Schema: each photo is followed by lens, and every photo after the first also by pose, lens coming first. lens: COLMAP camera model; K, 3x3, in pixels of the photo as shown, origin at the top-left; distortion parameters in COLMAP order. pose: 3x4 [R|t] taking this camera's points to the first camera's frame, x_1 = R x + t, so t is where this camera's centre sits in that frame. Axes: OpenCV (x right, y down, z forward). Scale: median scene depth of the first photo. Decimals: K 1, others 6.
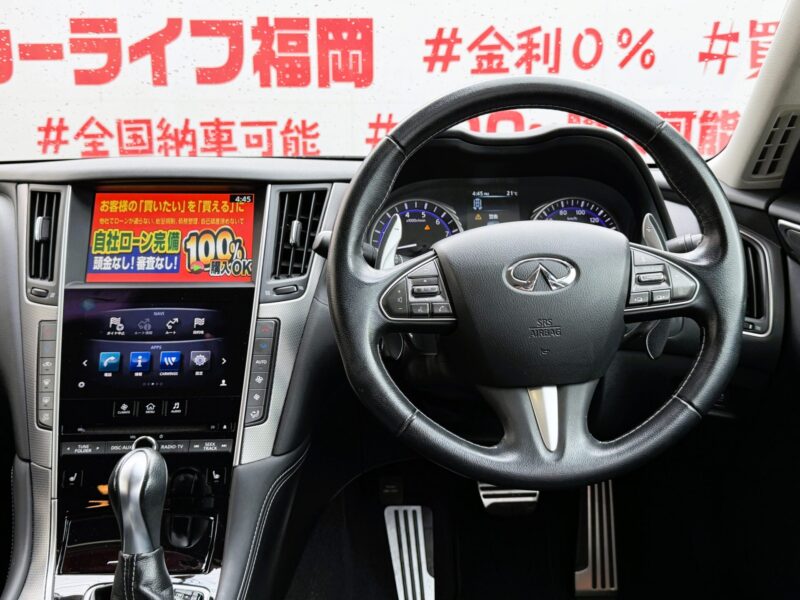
lens RADIAL K [[831.8, 0, 404.8], [0, 831.8, 296.3], [0, 0, 1]] dist [0.052217, 0.000000]
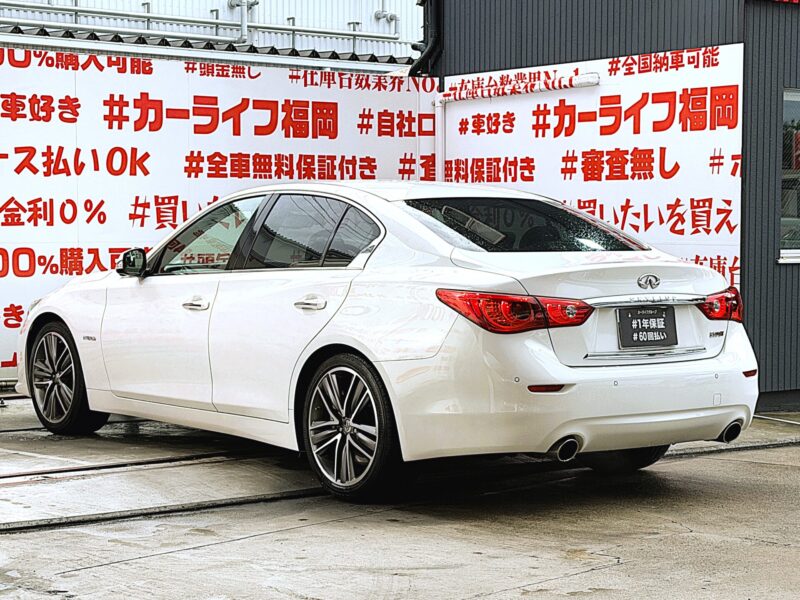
lens RADIAL K [[1659.8, 0, 383.3], [0, 1659.8, 315.9], [0, 0, 1]] dist [0.166611, 0.000000]
pose [[0.799838, -0.036982, 0.599075, -4.100651], [0.136823, 0.983055, -0.121990, 1.270759], [-0.584413, 0.179539, 0.791345, -6.241465]]
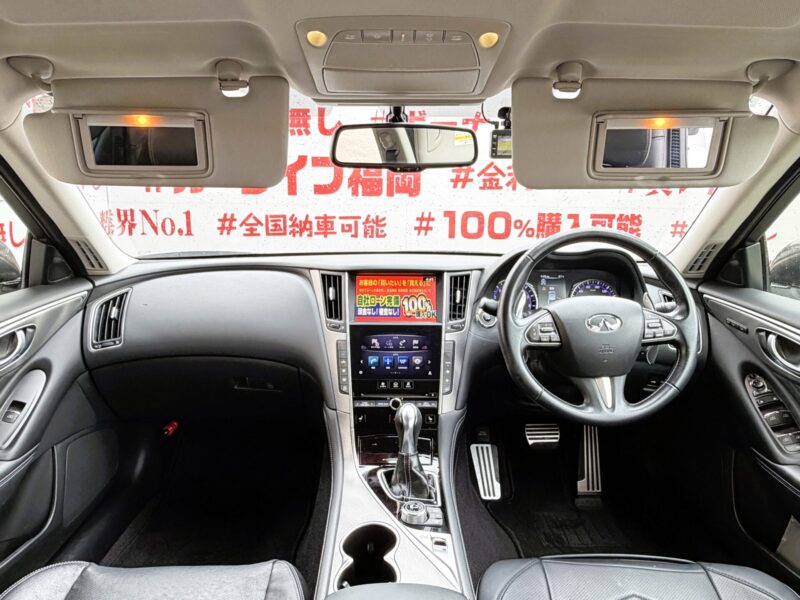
lens RADIAL K [[550.9, 0, 392.2], [0, 550.9, 298.2], [0, 0, 1]] dist [-0.009873, -0.001276]
pose [[0.999784, 0.014293, -0.015072, -0.242335], [-0.014886, 0.999089, -0.040004, -0.017708], [0.014487, 0.040220, 0.999086, -0.273183]]
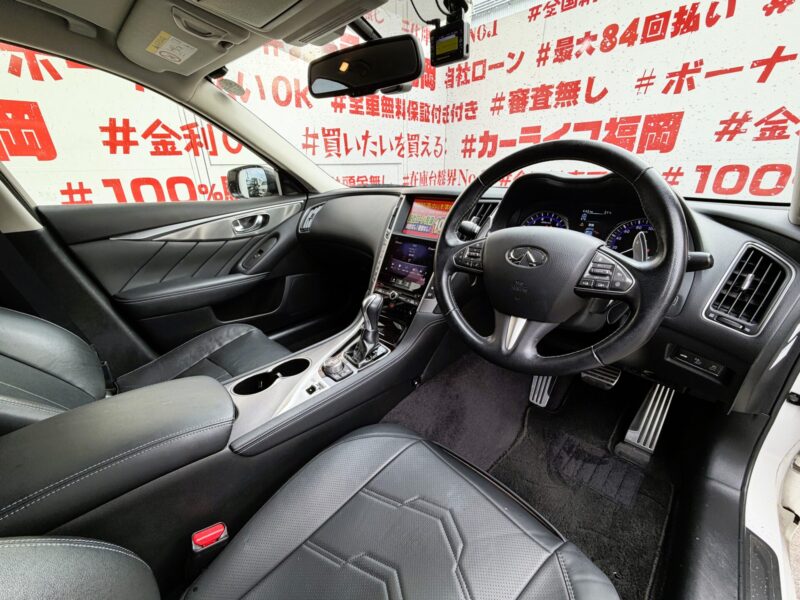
lens RADIAL K [[320.3, 0, 397.0], [0, 320.3, 299.4], [0, 0, 1]] dist [-0.000762, 0.000647]
pose [[0.695169, 0.265667, -0.667953, 0.317595], [-0.149350, 0.962303, 0.227305, -0.036802], [0.703160, -0.058257, 0.708641, 0.214950]]
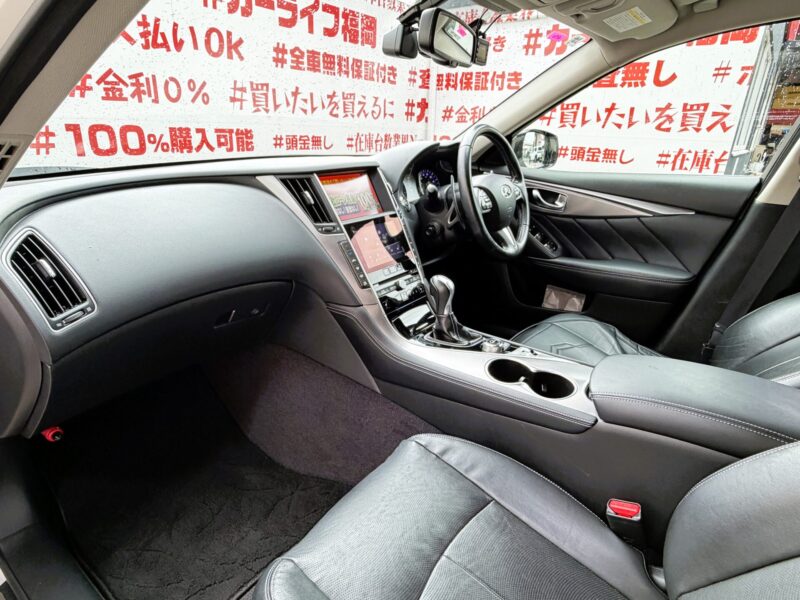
lens RADIAL K [[455.0, 0, 392.2], [0, 455.0, 301.0], [0, 0, 1]] dist [0.002195, -0.003272]
pose [[0.612115, -0.262012, 0.746099, -1.033823], [0.147512, 0.964784, 0.217787, -0.045451], [-0.776888, -0.023253, 0.629209, 0.172253]]
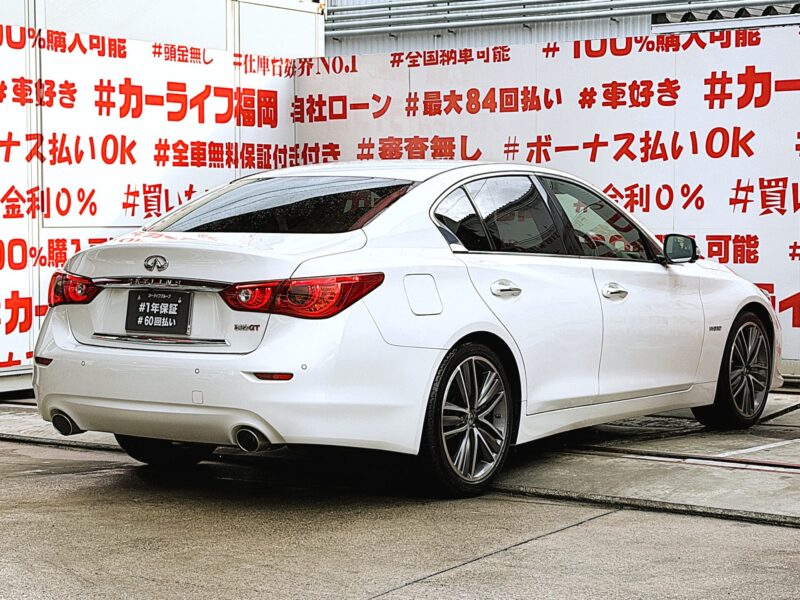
lens RADIAL K [[1777.3, 0, 408.3], [0, 1777.3, 299.6], [0, 0, 1]] dist [0.170963, 0.000000]
pose [[0.829609, 0.024734, -0.557797, 5.605813], [-0.125040, 0.981875, -0.142433, 1.446332], [0.544163, 0.187911, 0.817665, -6.572571]]
